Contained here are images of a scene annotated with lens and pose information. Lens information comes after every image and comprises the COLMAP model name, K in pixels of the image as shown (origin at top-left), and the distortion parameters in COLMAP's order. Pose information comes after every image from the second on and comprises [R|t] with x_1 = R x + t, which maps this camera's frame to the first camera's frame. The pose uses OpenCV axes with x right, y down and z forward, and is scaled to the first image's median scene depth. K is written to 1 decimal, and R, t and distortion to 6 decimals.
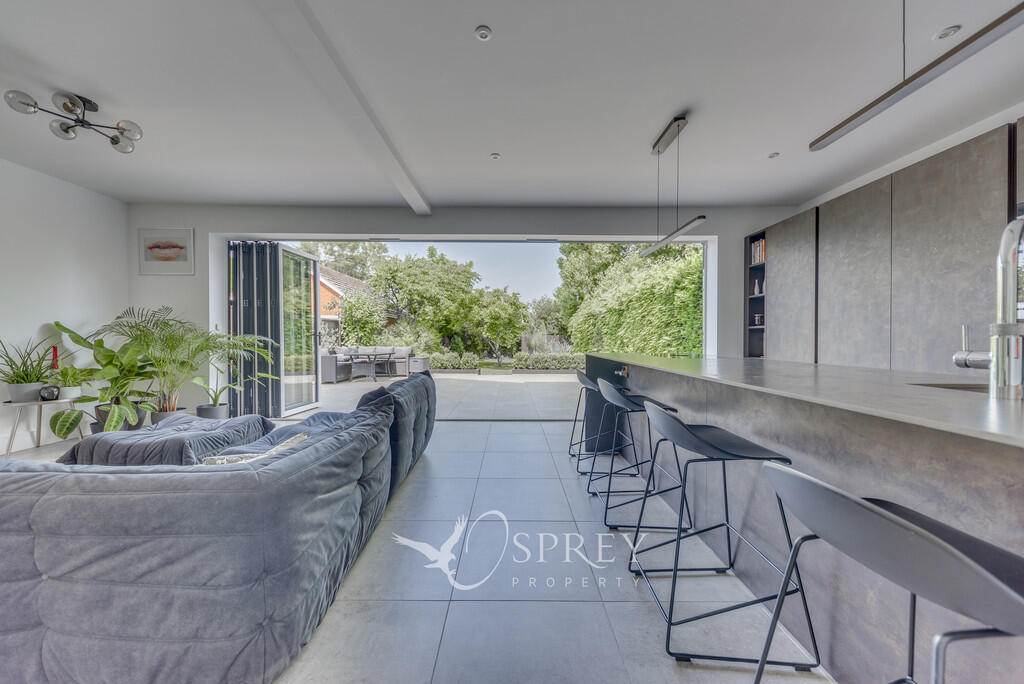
lens RADIAL K [[354.6, 0, 512.0], [0, 354.6, 342.0], [0, 0, 1]] dist [-0.000098, -0.000168]
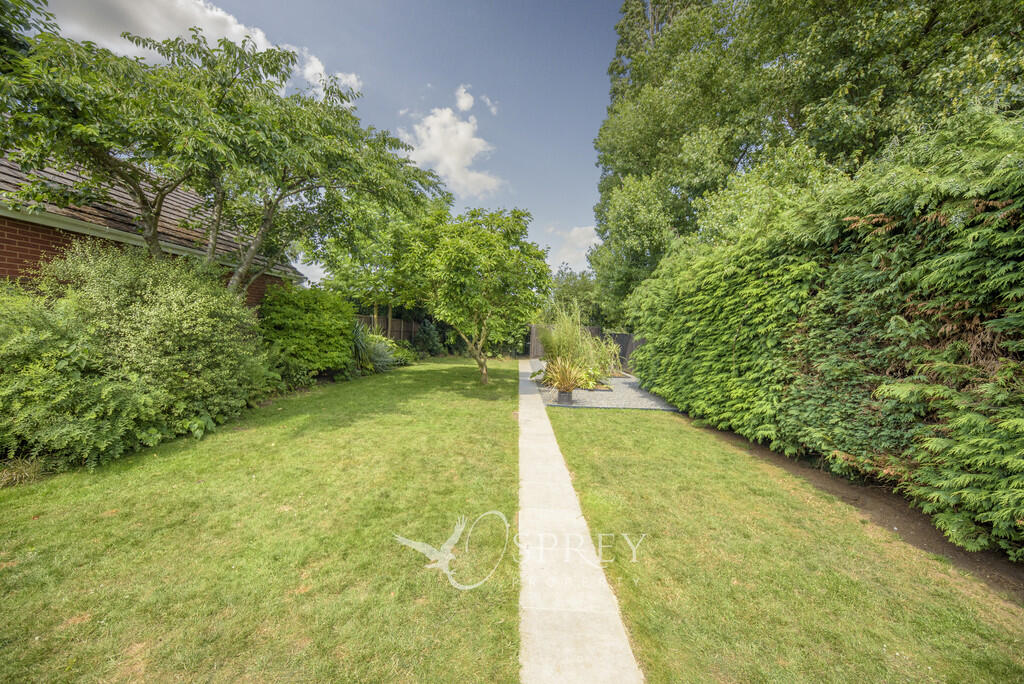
lens RADIAL K [[352.5, 0, 516.5], [0, 352.5, 341.1], [0, 0, 1]] dist [0.008965, -0.000116]
pose [[0.999247, 0.036116, -0.014181, 0.077145], [-0.035798, 0.999114, 0.022108, -0.015906], [0.014967, -0.021584, 0.999655, 2.829305]]
